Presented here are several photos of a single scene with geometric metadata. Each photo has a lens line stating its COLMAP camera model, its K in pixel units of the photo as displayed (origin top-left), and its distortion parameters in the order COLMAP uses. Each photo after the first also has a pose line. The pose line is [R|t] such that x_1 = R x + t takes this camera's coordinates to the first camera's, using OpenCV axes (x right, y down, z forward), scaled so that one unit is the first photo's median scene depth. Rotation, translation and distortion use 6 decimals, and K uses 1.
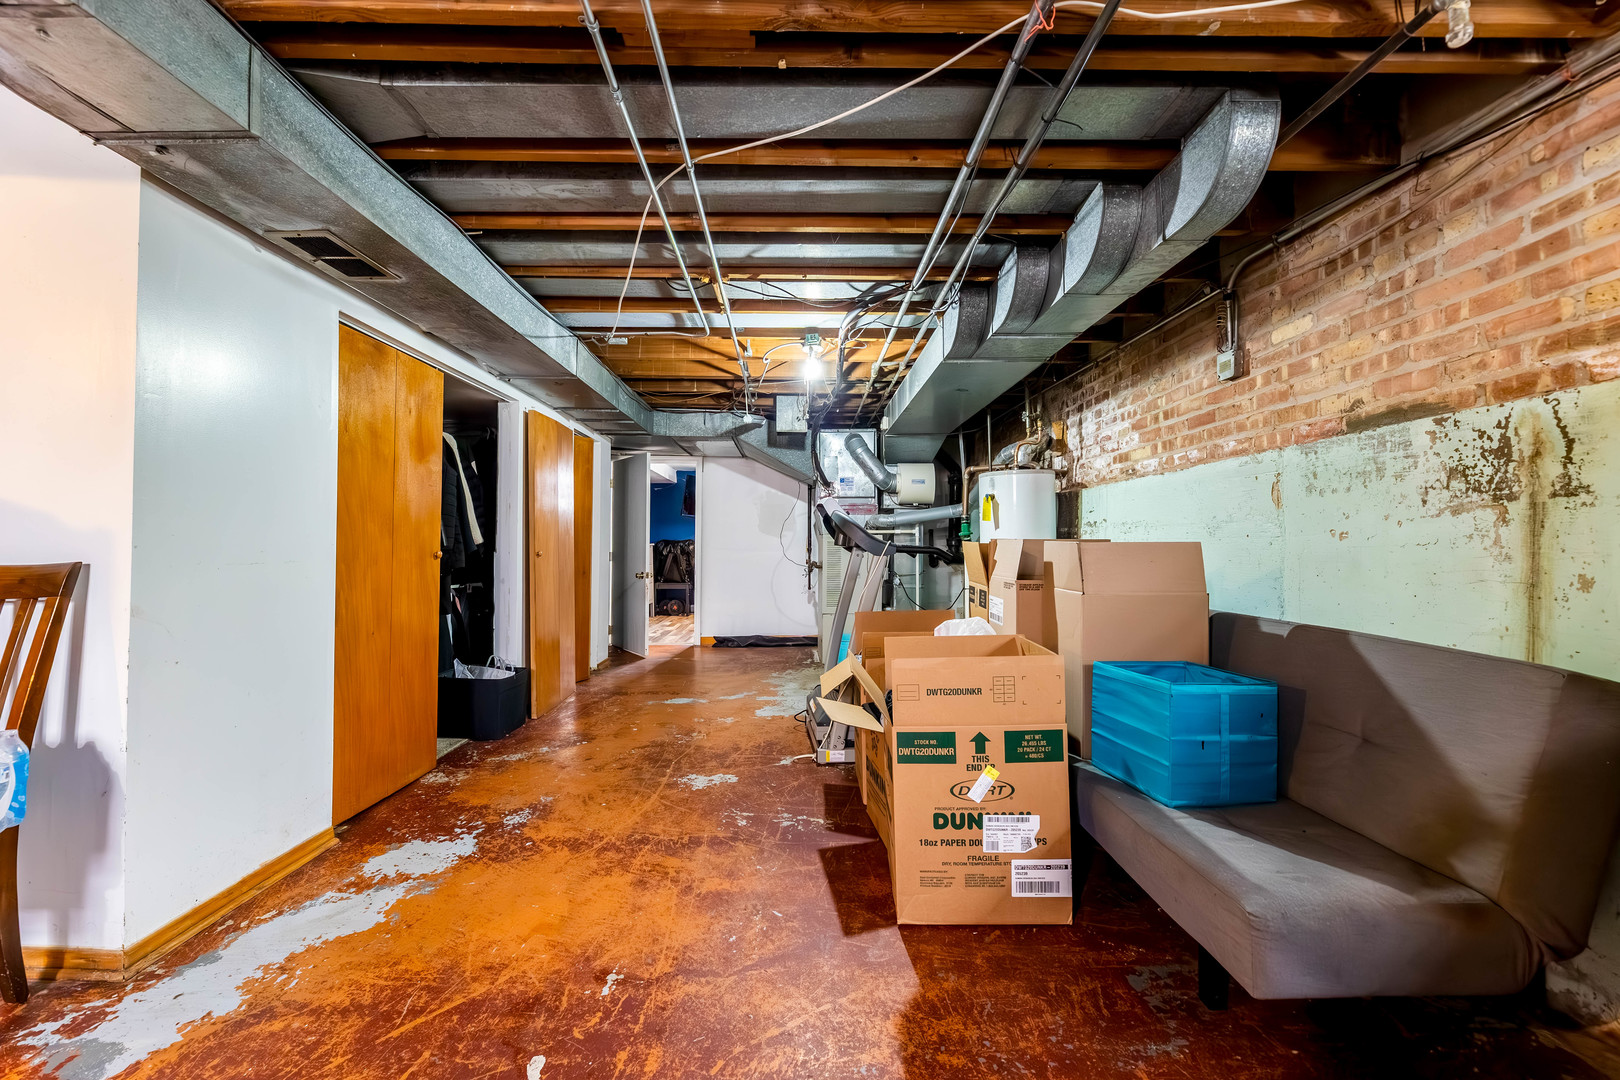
lens RADIAL K [[654.4, 0, 807.1], [0, 654.4, 538.9], [0, 0, 1]] dist [-0.001769, -0.000170]
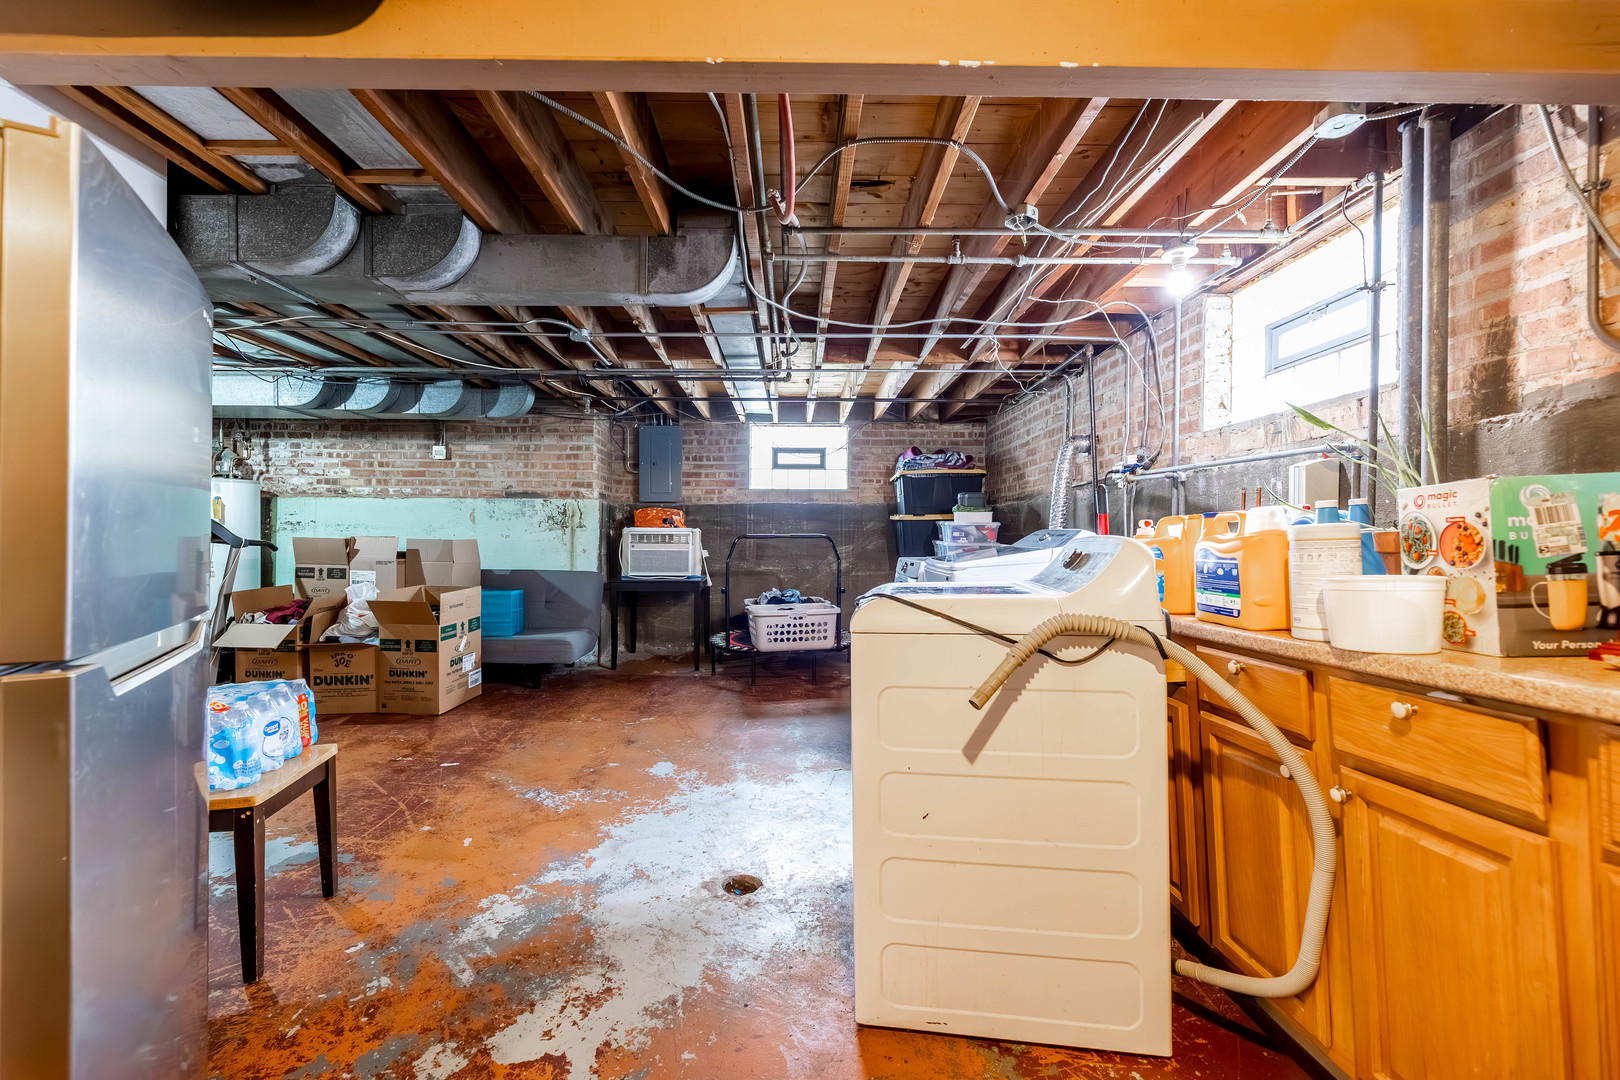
lens RADIAL K [[654.4, 0, 809.2], [0, 654.4, 532.2], [0, 0, 1]] dist [-0.001769, -0.000170]
pose [[-0.021290, 0.005214, 0.999760, -2.064410], [-0.019083, 0.999802, -0.005620, -0.034734], [-0.999591, -0.019198, -0.021186, -0.181900]]
